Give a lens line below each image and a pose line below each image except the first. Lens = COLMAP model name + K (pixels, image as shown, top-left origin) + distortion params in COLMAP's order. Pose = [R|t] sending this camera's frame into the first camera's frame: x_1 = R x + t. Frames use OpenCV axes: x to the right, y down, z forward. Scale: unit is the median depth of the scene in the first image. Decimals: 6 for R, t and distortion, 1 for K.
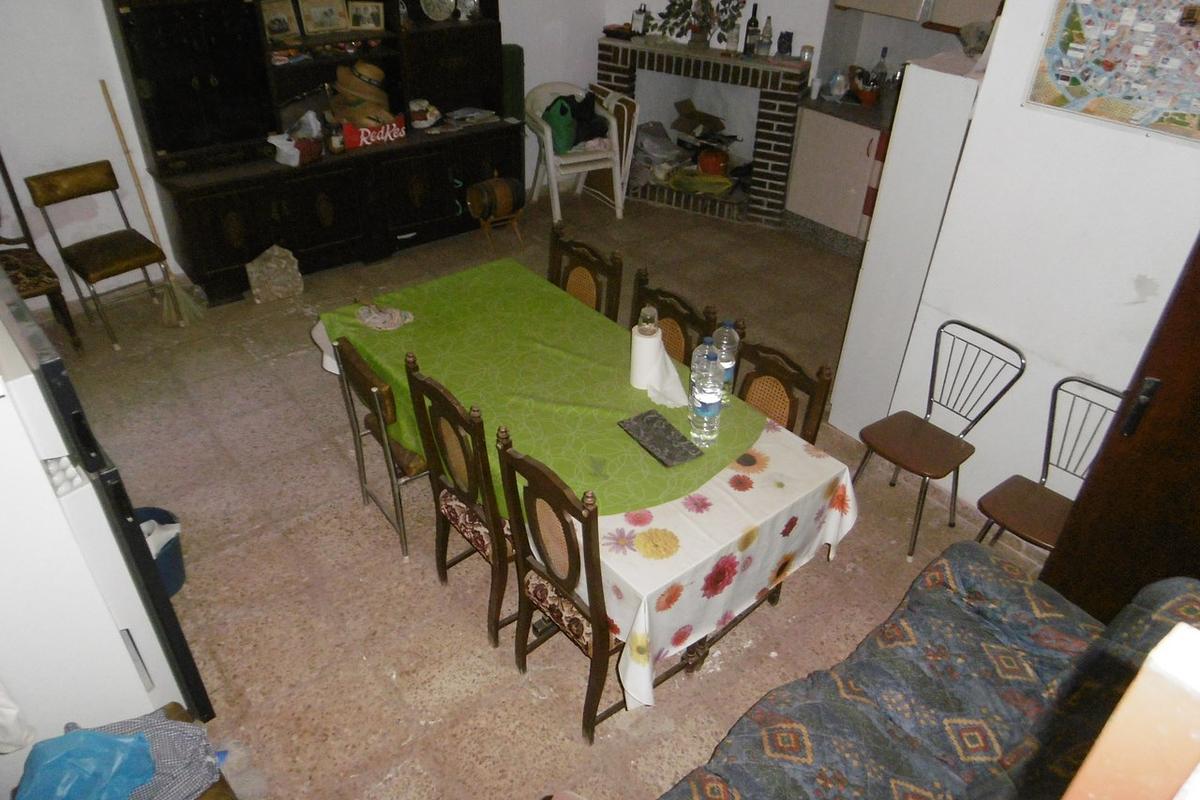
lens RADIAL K [[852.6, 0, 598.1], [0, 852.6, 410.1], [0, 0, 1]] dist [-0.005812, -0.013802]
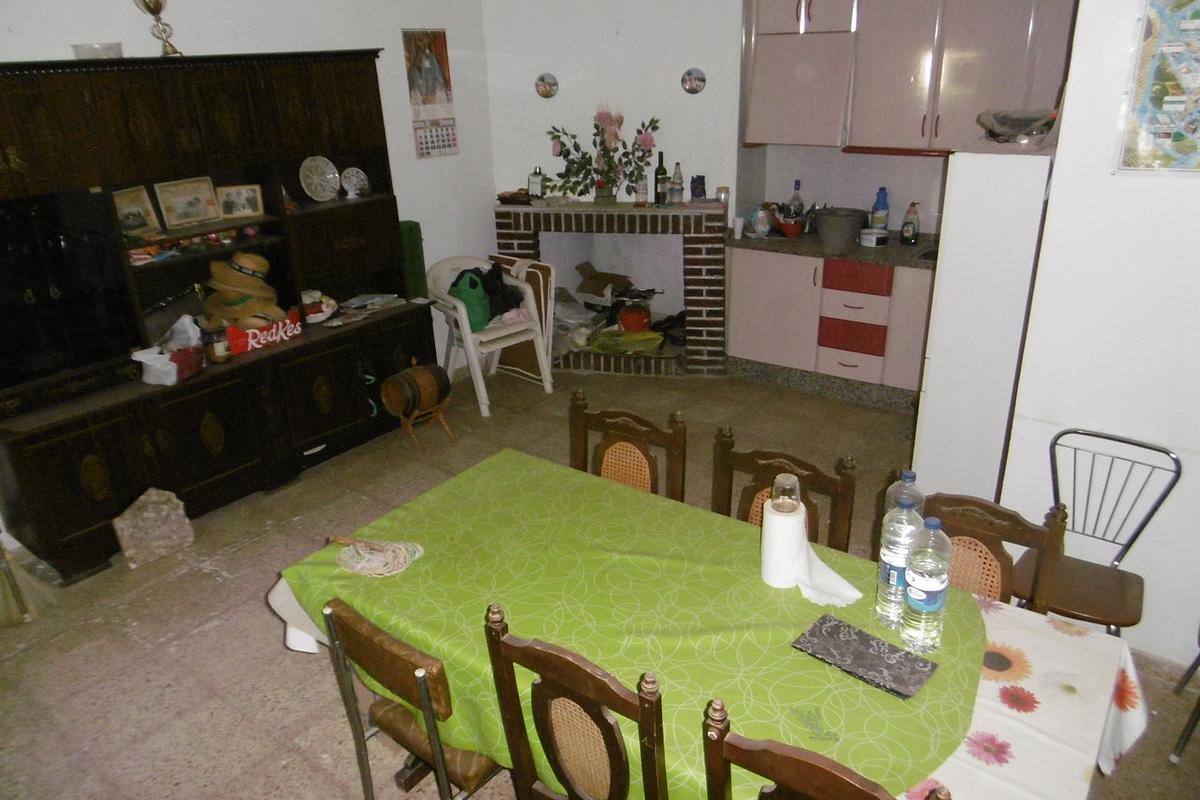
lens RADIAL K [[852.6, 0, 602.1], [0, 852.6, 404.1], [0, 0, 1]] dist [-0.005812, -0.013802]
pose [[0.966092, -0.154998, 0.206501, -0.133400], [0.195844, 0.961081, -0.194854, -0.038485], [-0.168262, 0.228689, 0.958848, 0.182657]]
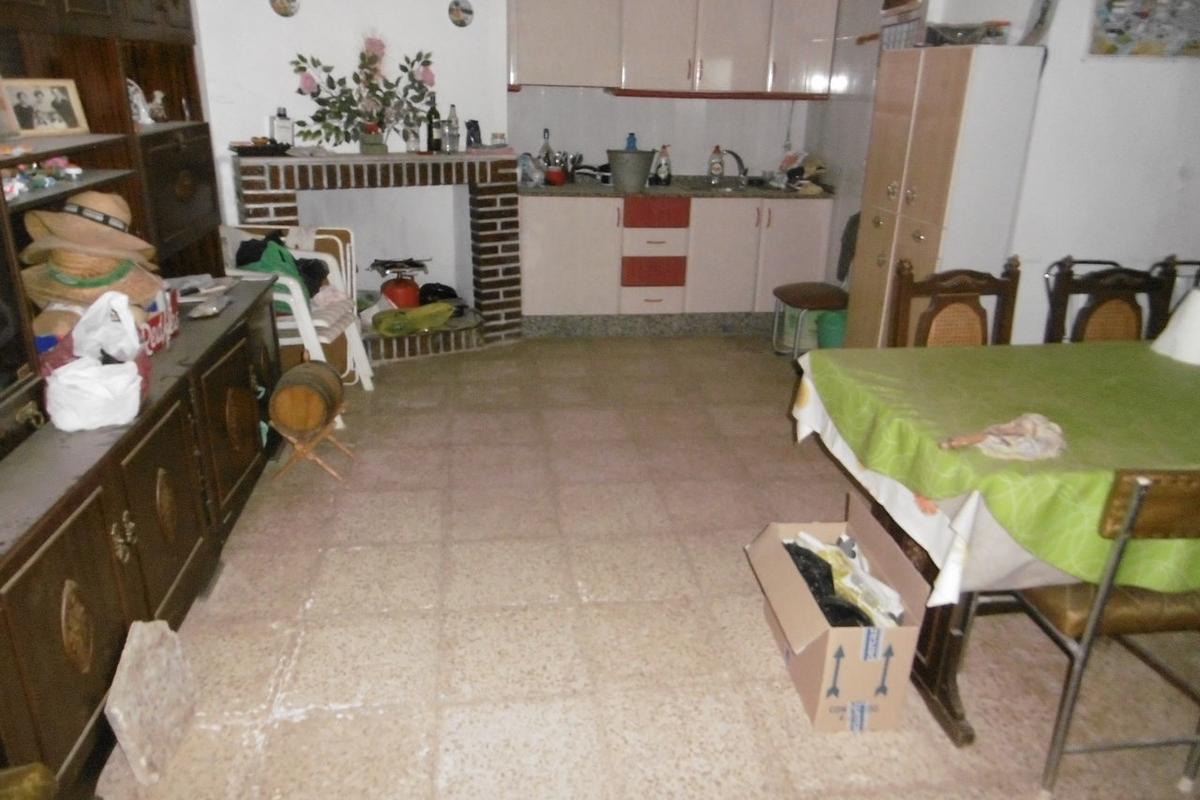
lens RADIAL K [[852.6, 0, 605.9], [0, 852.6, 397.7], [0, 0, 1]] dist [-0.005812, -0.013802]
pose [[0.498417, -0.318098, 0.806470, -0.552909], [0.490070, 0.870739, 0.040573, -0.191867], [-0.715131, 0.375004, 0.589881, 0.567004]]
